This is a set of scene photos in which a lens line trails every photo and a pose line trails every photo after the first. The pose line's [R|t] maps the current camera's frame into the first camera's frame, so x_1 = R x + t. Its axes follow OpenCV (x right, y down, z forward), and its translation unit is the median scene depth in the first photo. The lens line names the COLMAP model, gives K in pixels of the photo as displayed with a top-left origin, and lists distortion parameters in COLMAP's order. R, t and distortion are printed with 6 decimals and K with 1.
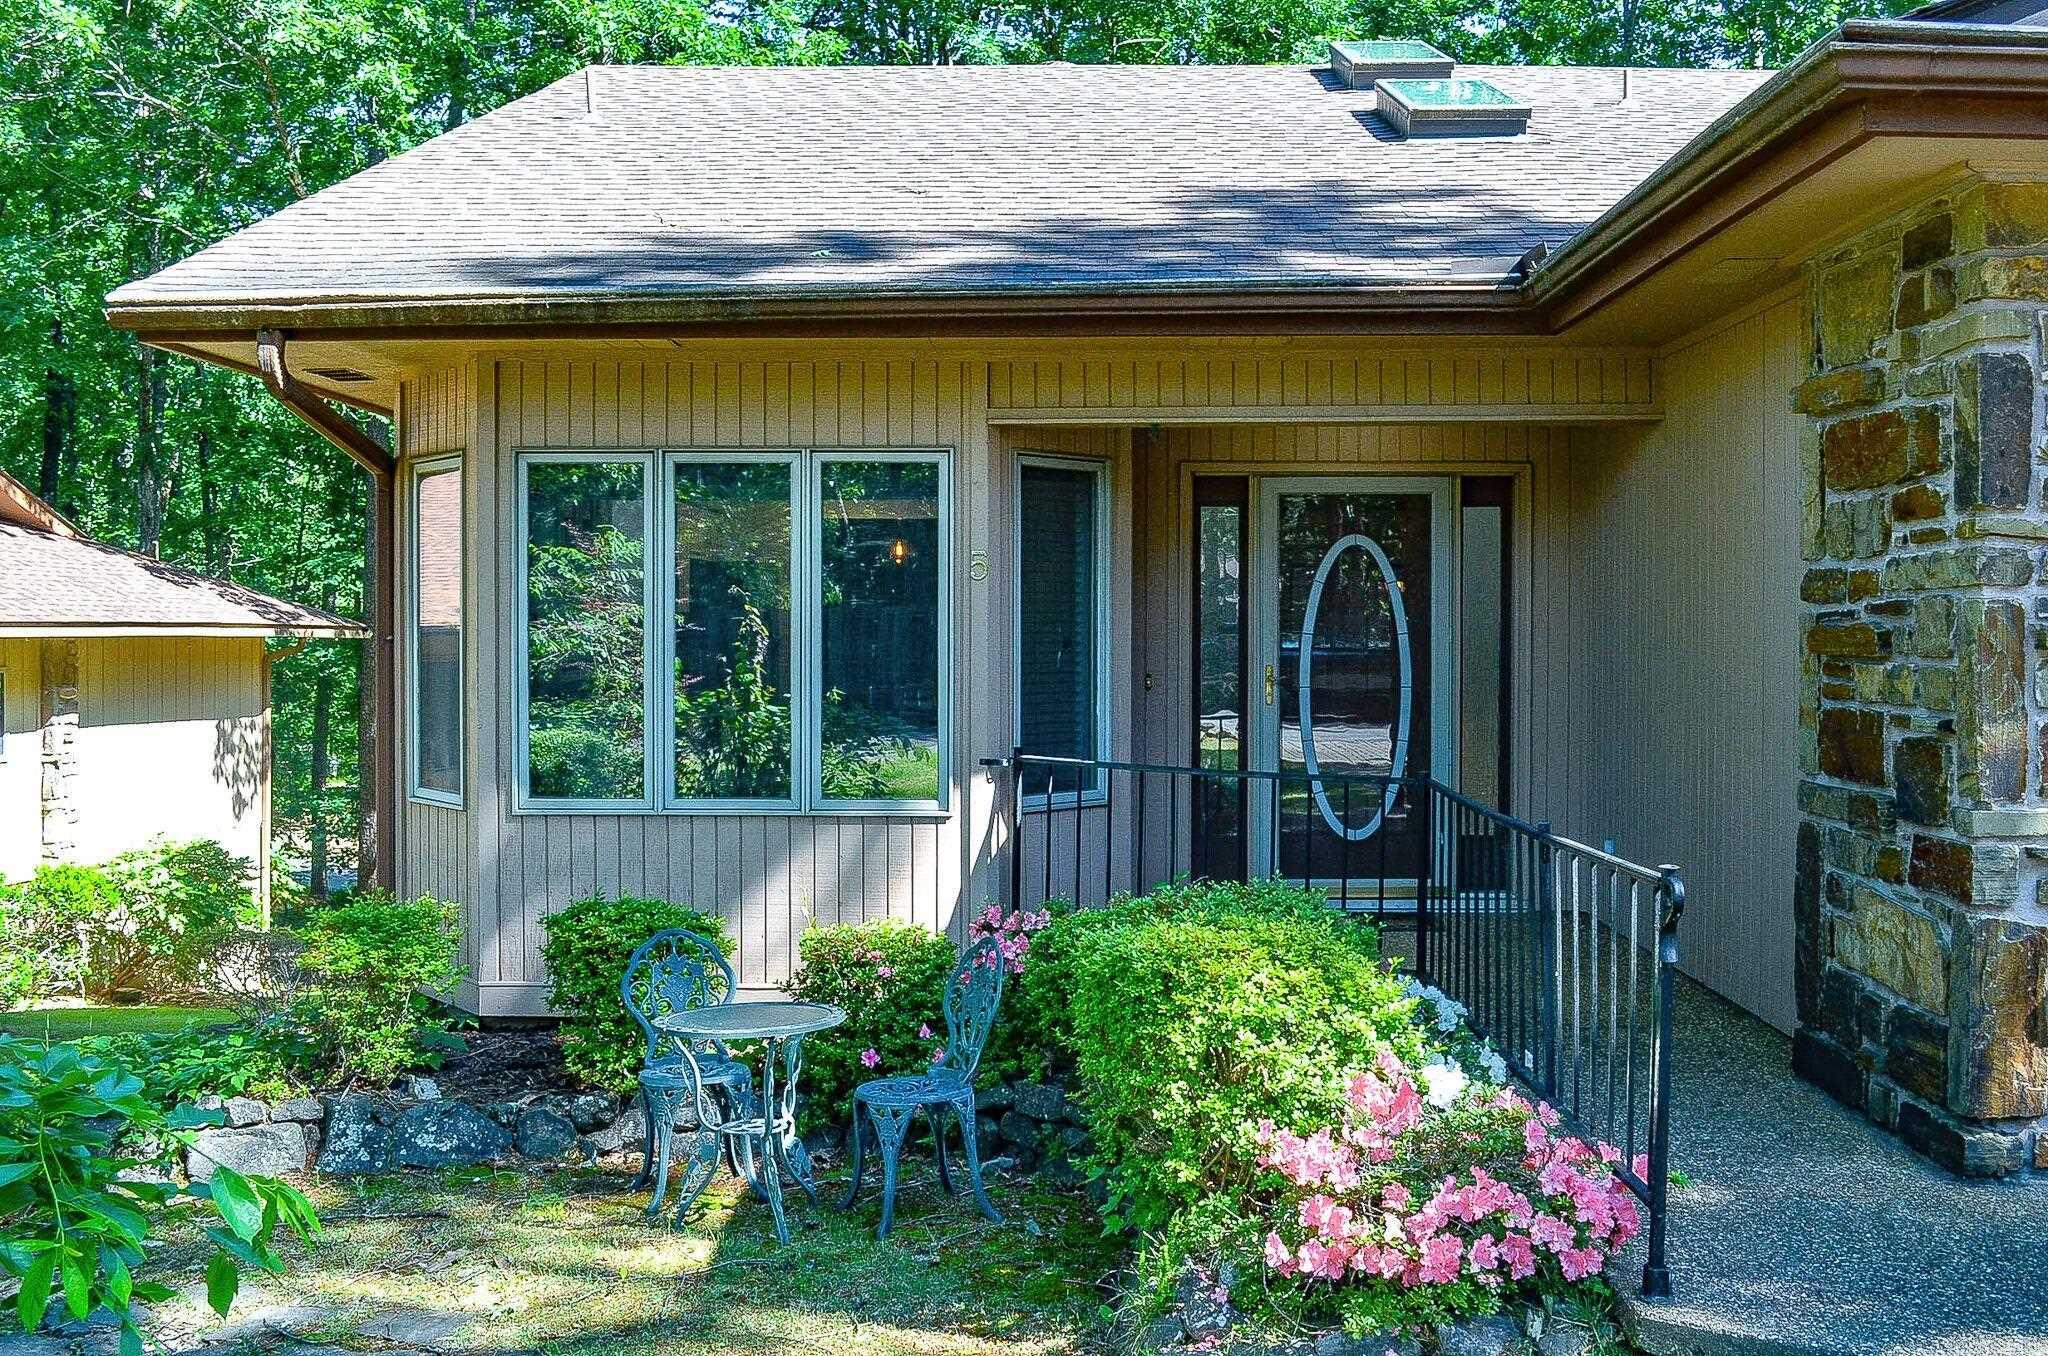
lens RADIAL K [[2037.4, 0, 1024.0], [0, 2037.4, 678.0], [0, 0, 1]] dist [-0.089874, 0.021790]
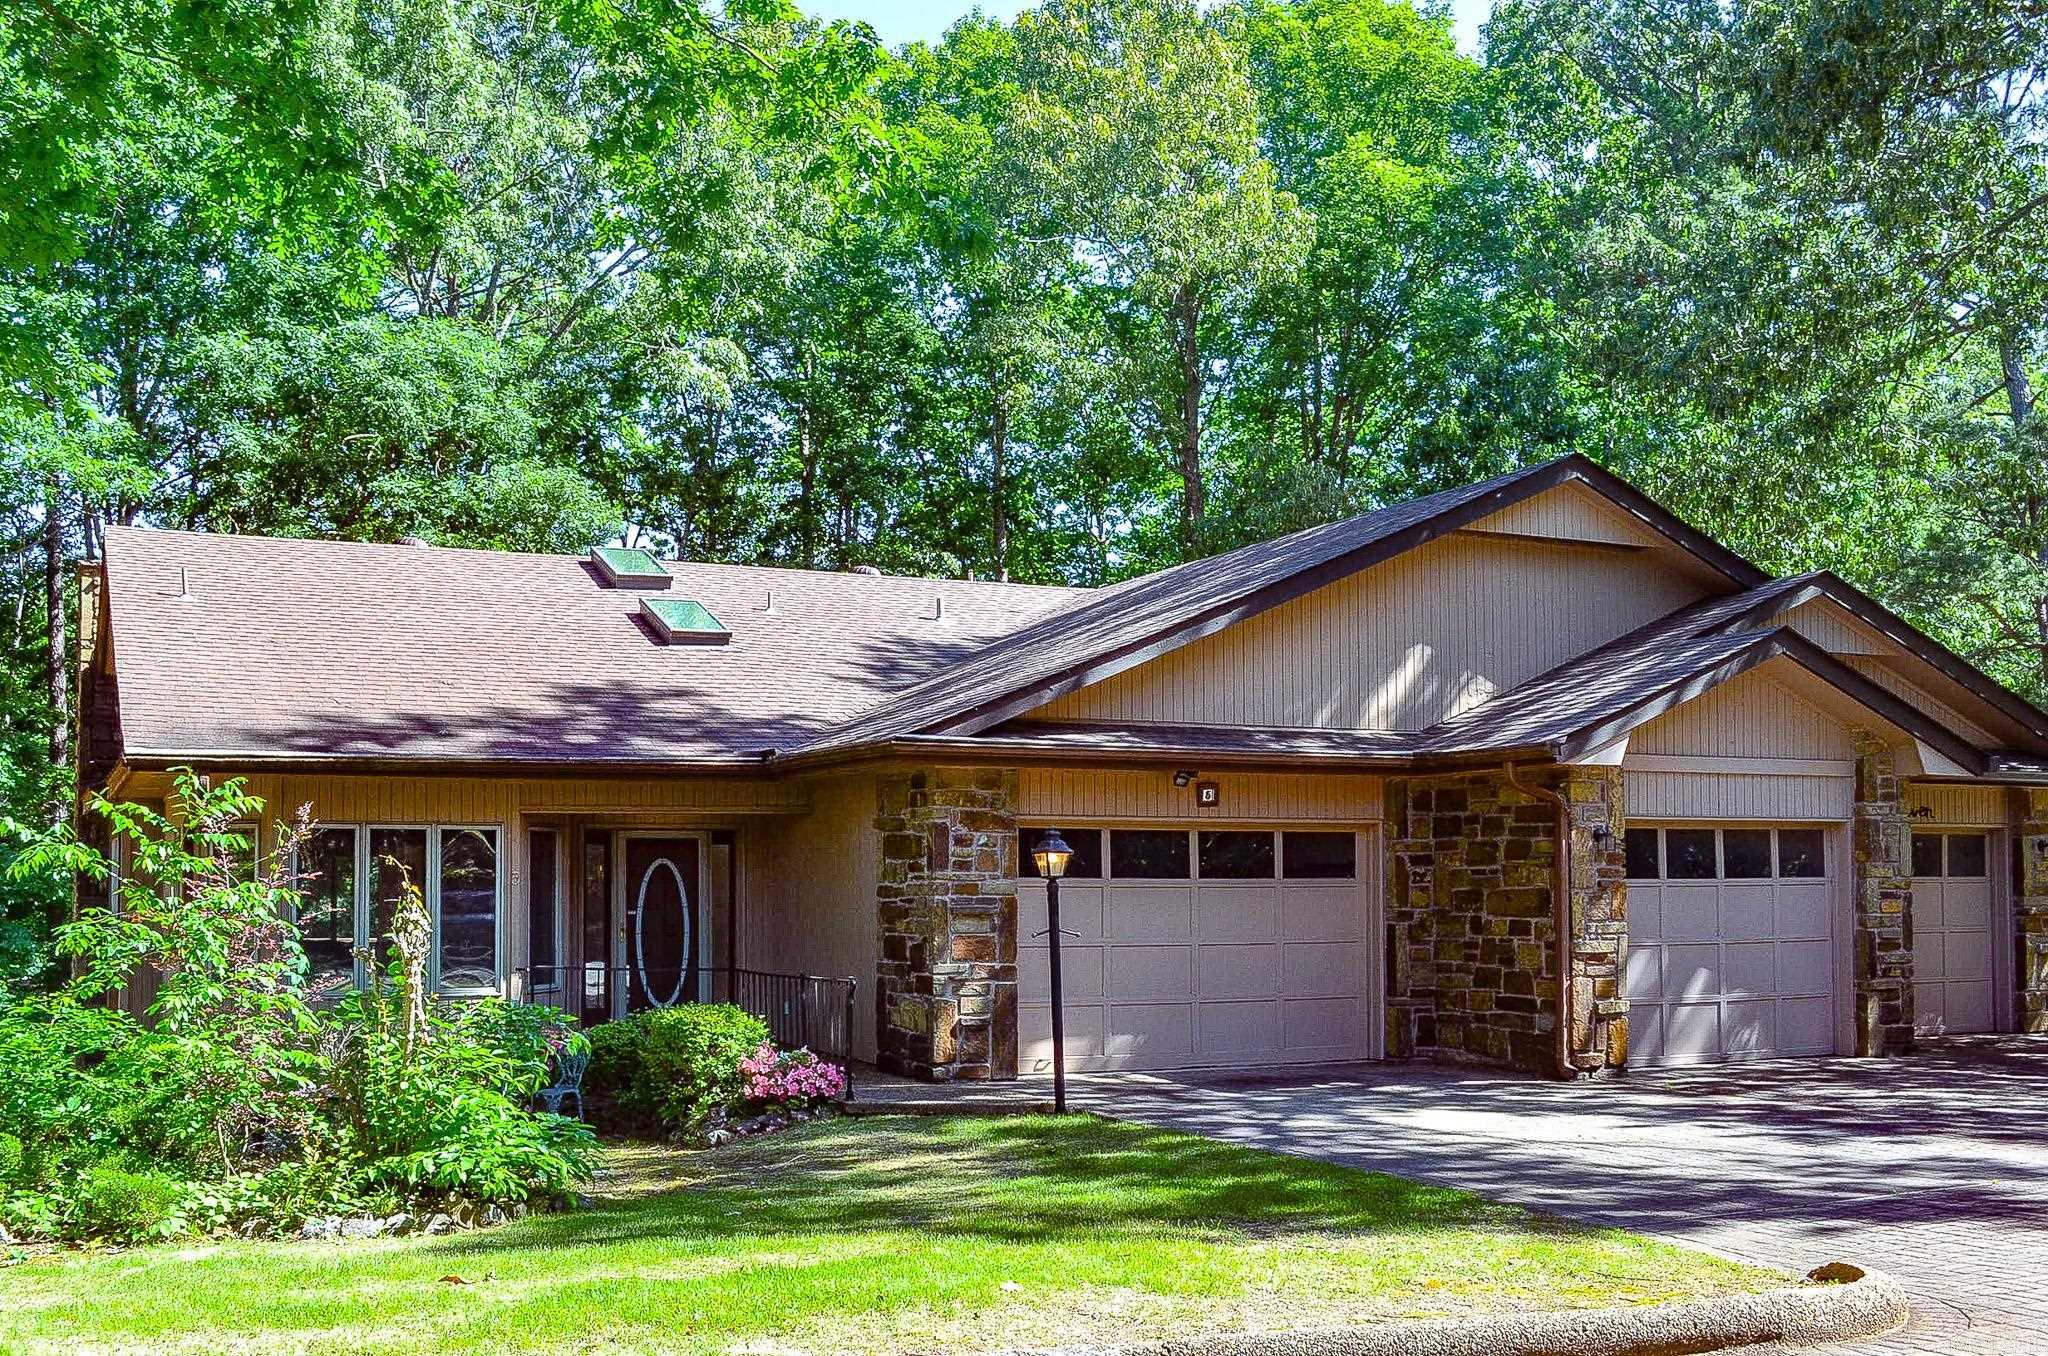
lens RADIAL K [[2101.0, 0, 953.5], [0, 2101.0, 676.3], [0, 0, 1]] dist [0.007786, -0.226347]
pose [[0.908719, 0.036486, 0.415810, -0.793189], [0.014852, 0.992715, -0.119566, 0.008536], [-0.417143, 0.114828, 0.901558, -1.828179]]
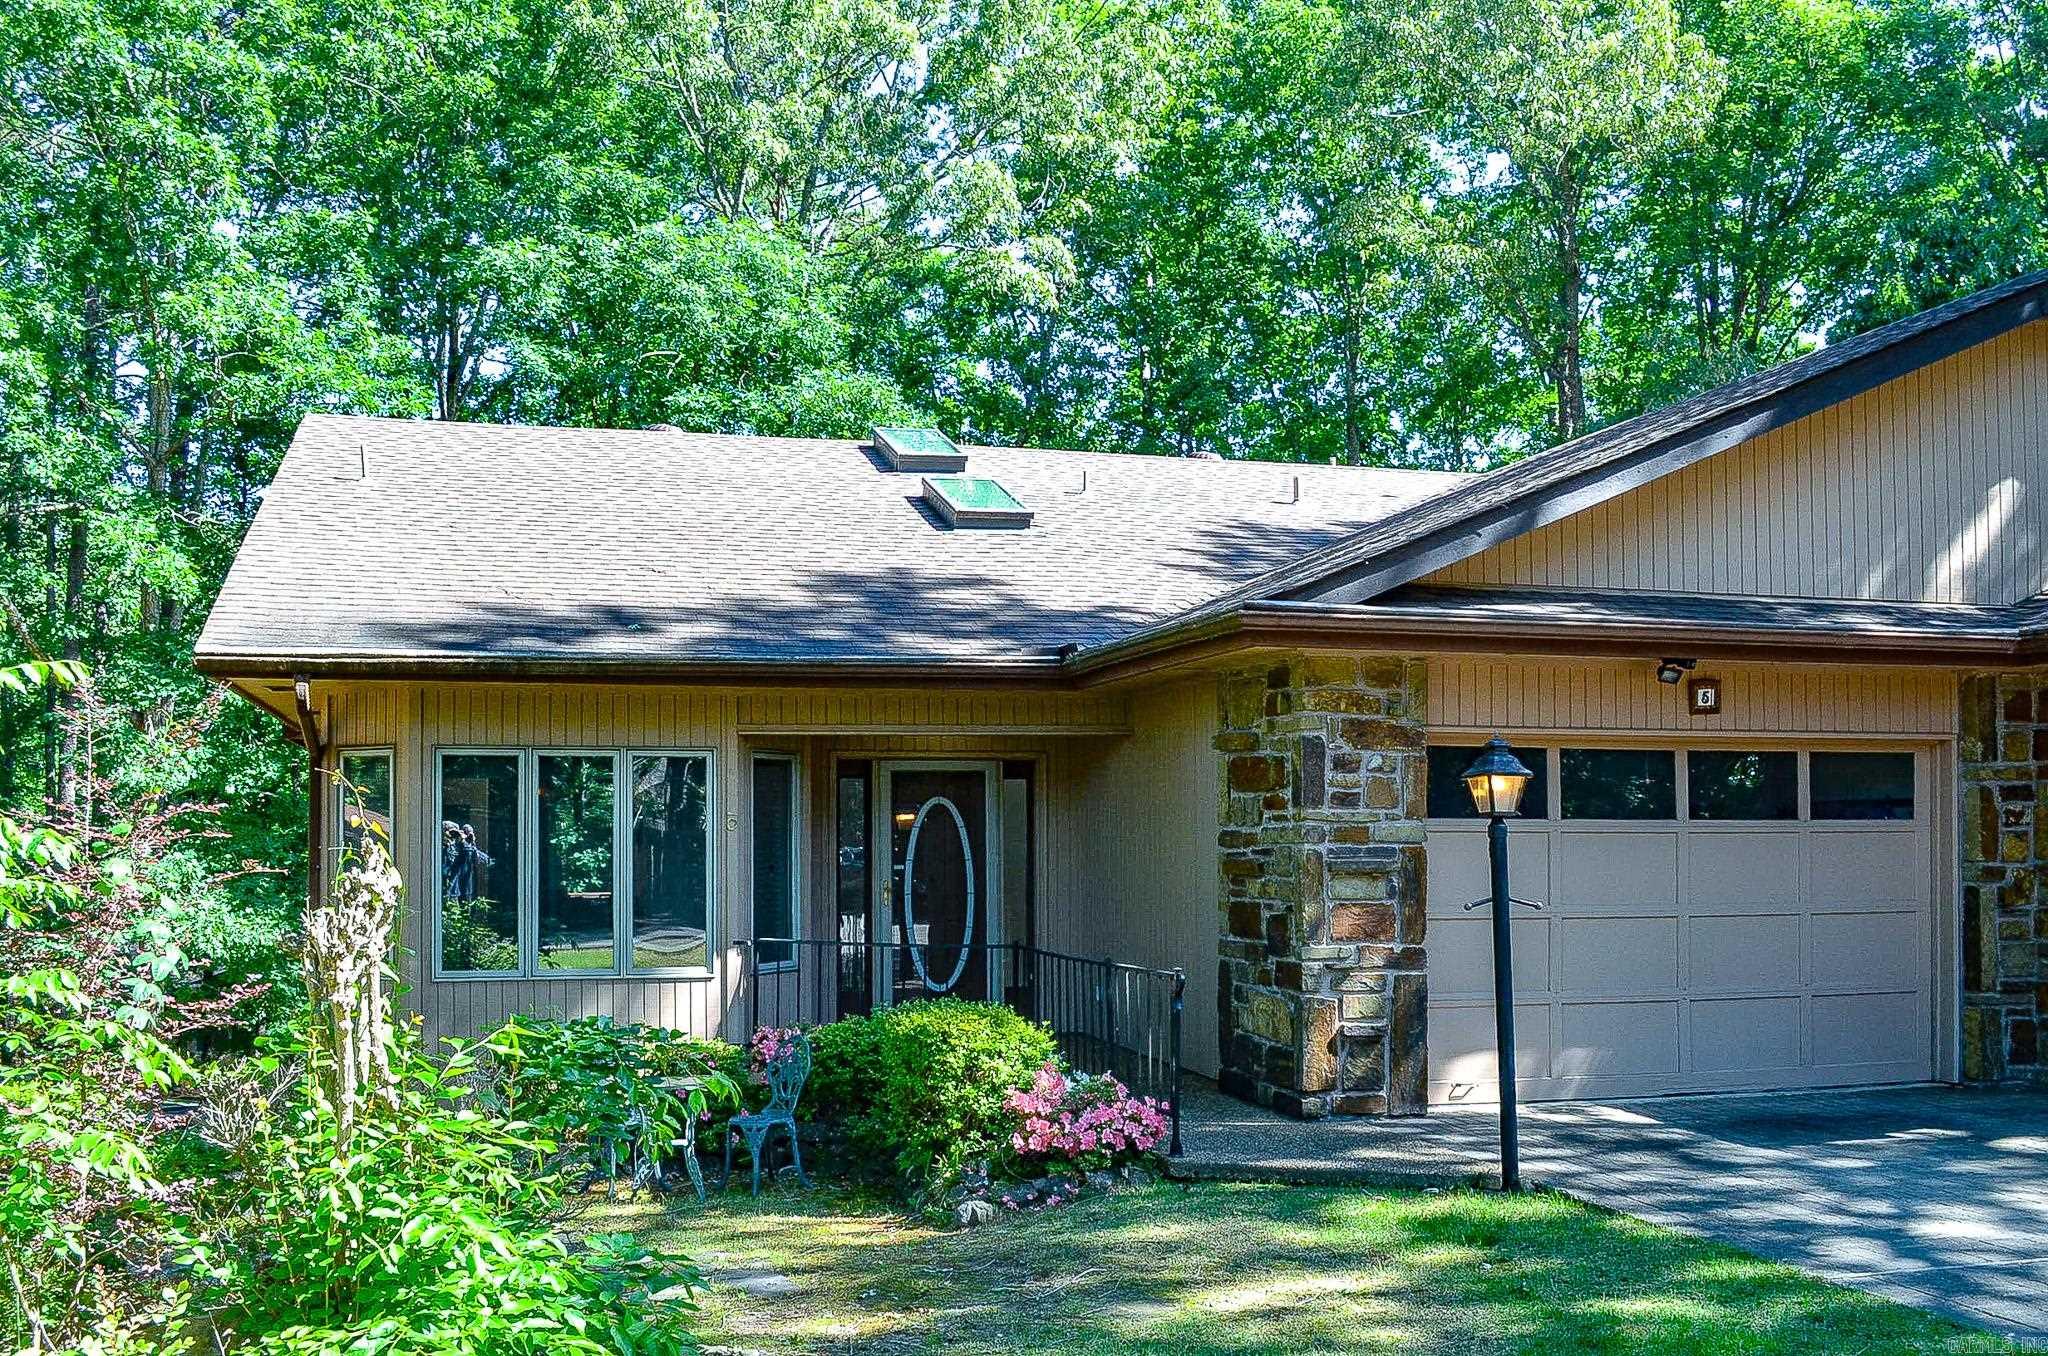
lens RADIAL K [[1973.5, 0, 1019.9], [0, 1973.5, 777.6], [0, 0, 1]] dist [-0.085770, 0.020443]
pose [[0.958060, 0.004913, 0.286526, -0.371185], [0.010858, 0.998513, -0.053428, -0.005358], [-0.286362, 0.054298, 0.956582, -0.832122]]
